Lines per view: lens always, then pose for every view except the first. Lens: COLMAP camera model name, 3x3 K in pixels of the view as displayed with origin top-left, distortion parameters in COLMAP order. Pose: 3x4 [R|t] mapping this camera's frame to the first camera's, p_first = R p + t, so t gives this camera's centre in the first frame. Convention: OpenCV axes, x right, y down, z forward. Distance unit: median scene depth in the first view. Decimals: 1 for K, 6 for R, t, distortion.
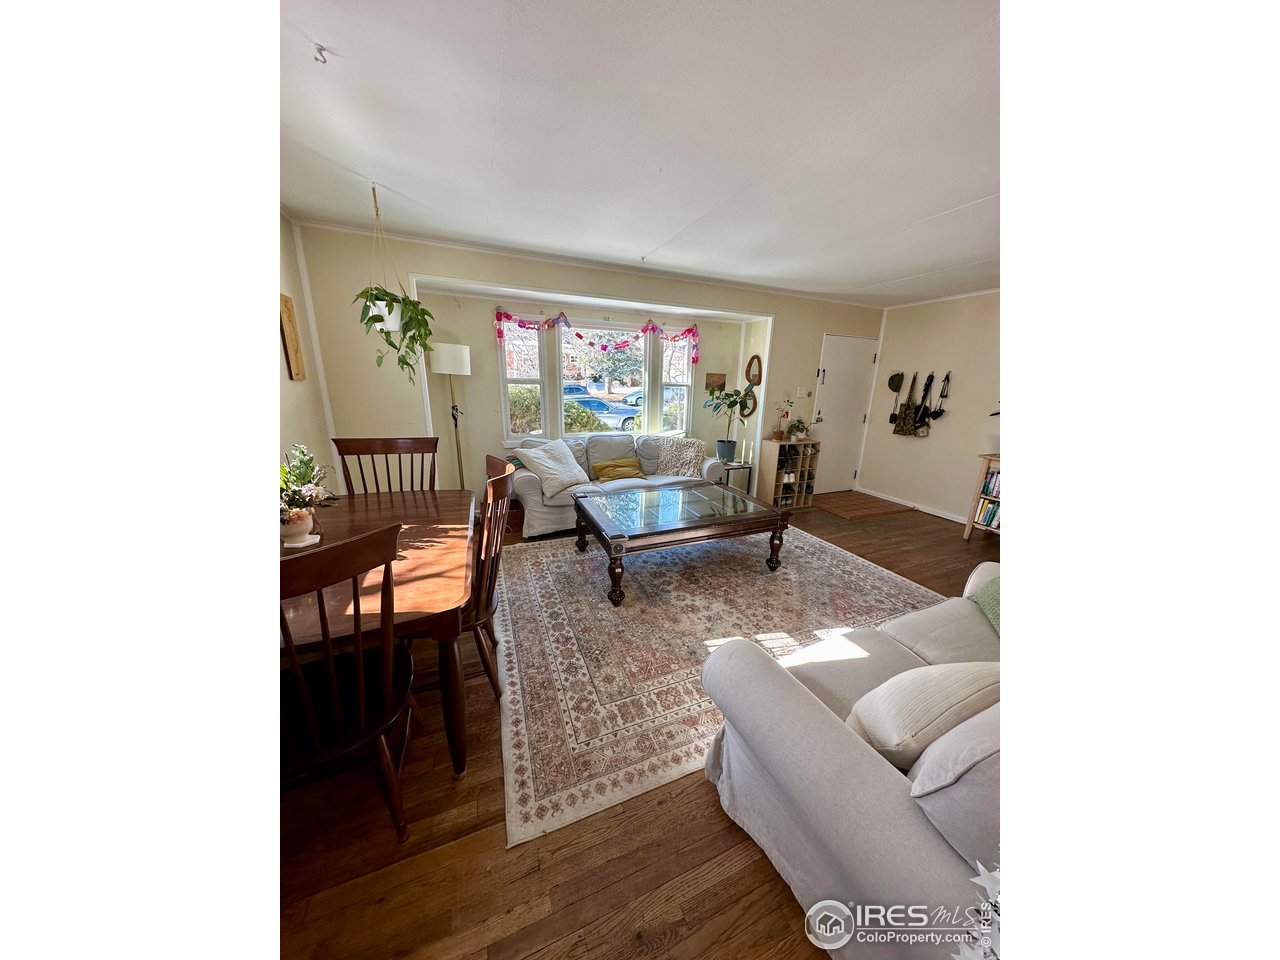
lens RADIAL K [[384.0, 0, 641.3], [0, 384.0, 479.5], [0, 0, 1]] dist [0.000446, 0.000003]
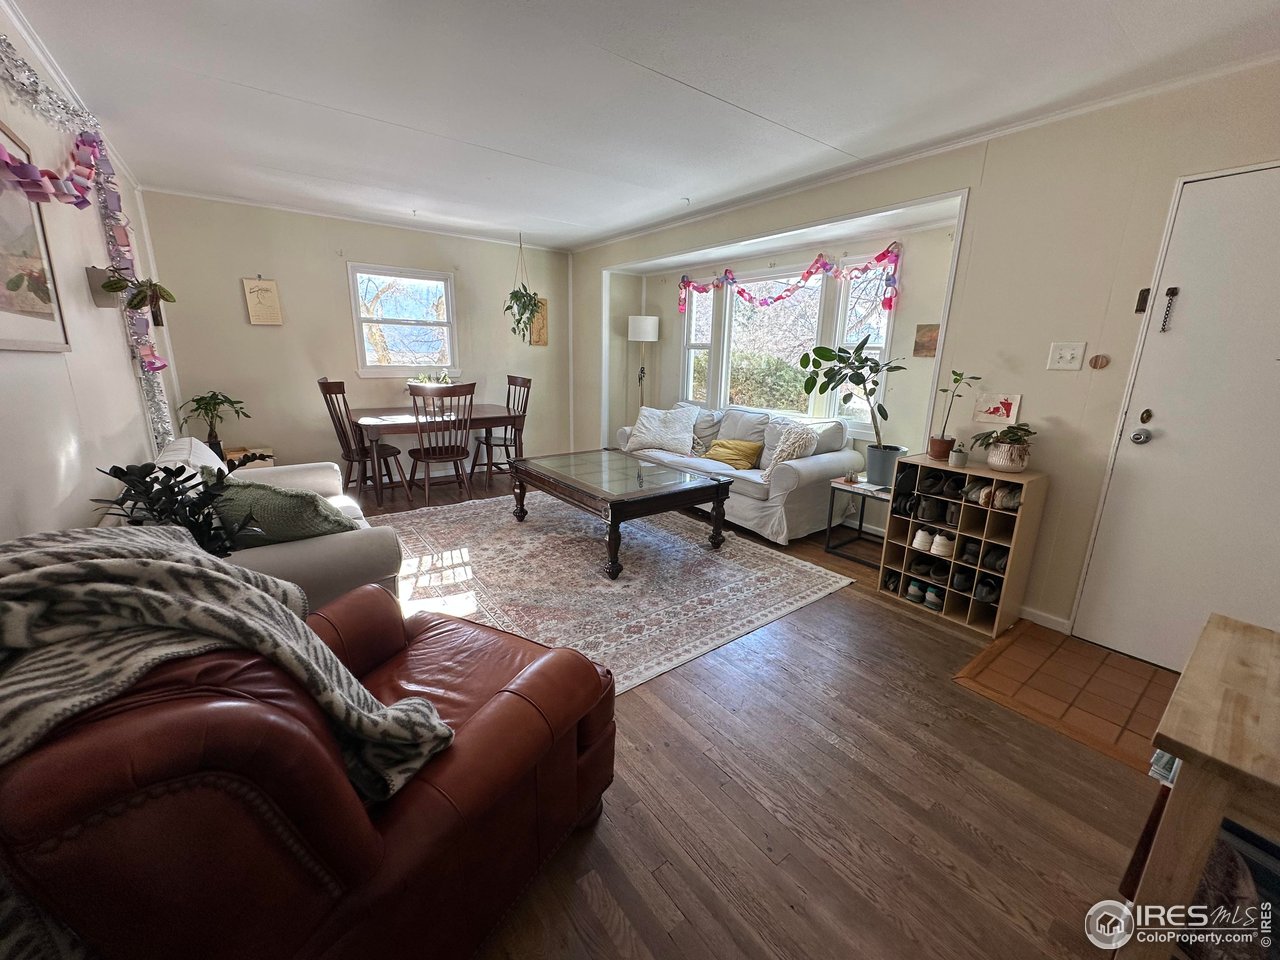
lens RADIAL K [[507.1, 0, 639.6], [0, 507.1, 479.2], [0, 0, 1]] dist [0.000641, -0.000166]
pose [[0.238896, 0.215659, -0.946795, 0.962523], [-0.253603, 0.955043, 0.153549, -0.090452], [0.937344, 0.203428, 0.282848, 0.553859]]
